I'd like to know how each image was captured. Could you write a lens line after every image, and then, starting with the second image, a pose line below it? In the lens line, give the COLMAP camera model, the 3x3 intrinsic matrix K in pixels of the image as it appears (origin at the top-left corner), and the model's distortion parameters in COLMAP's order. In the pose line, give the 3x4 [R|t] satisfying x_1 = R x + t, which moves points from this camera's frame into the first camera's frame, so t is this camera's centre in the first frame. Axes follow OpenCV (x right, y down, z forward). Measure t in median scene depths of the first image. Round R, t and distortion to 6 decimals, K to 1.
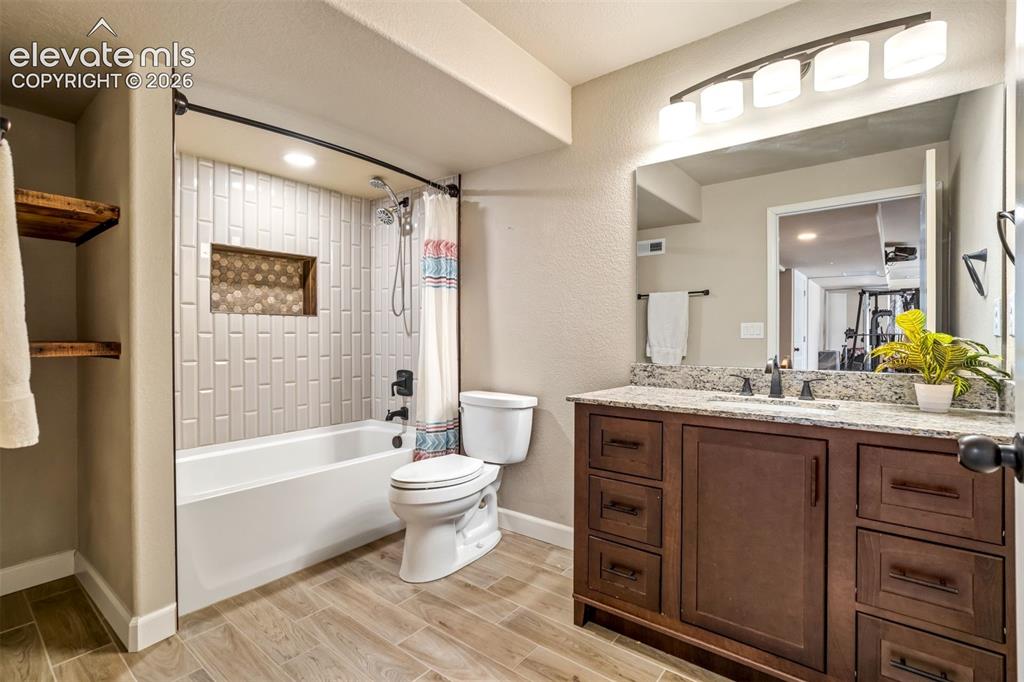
lens RADIAL K [[476.8, 0, 514.7], [0, 476.8, 337.0], [0, 0, 1]] dist [-0.047797, 0.040810]
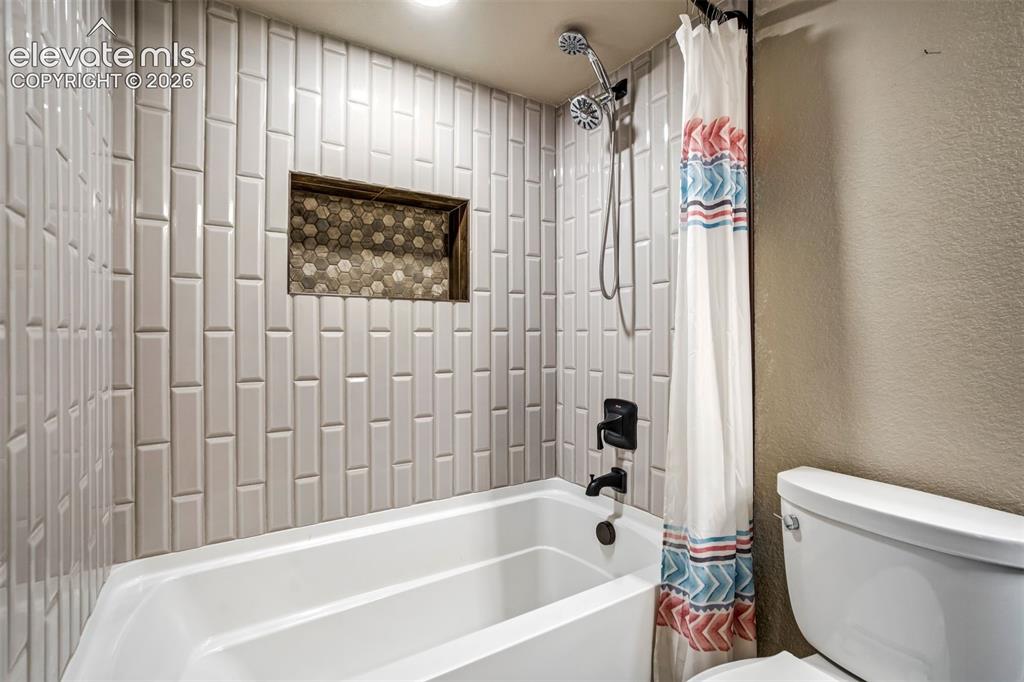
lens RADIAL K [[478.4, 0, 513.4], [0, 478.4, 351.1], [0, 0, 1]] dist [-0.002375, 0.000155]
pose [[0.940490, 0.013379, -0.339559, -0.167390], [-0.003081, 0.999519, 0.030850, -0.001694], [0.339808, -0.027968, 0.940079, 0.468035]]
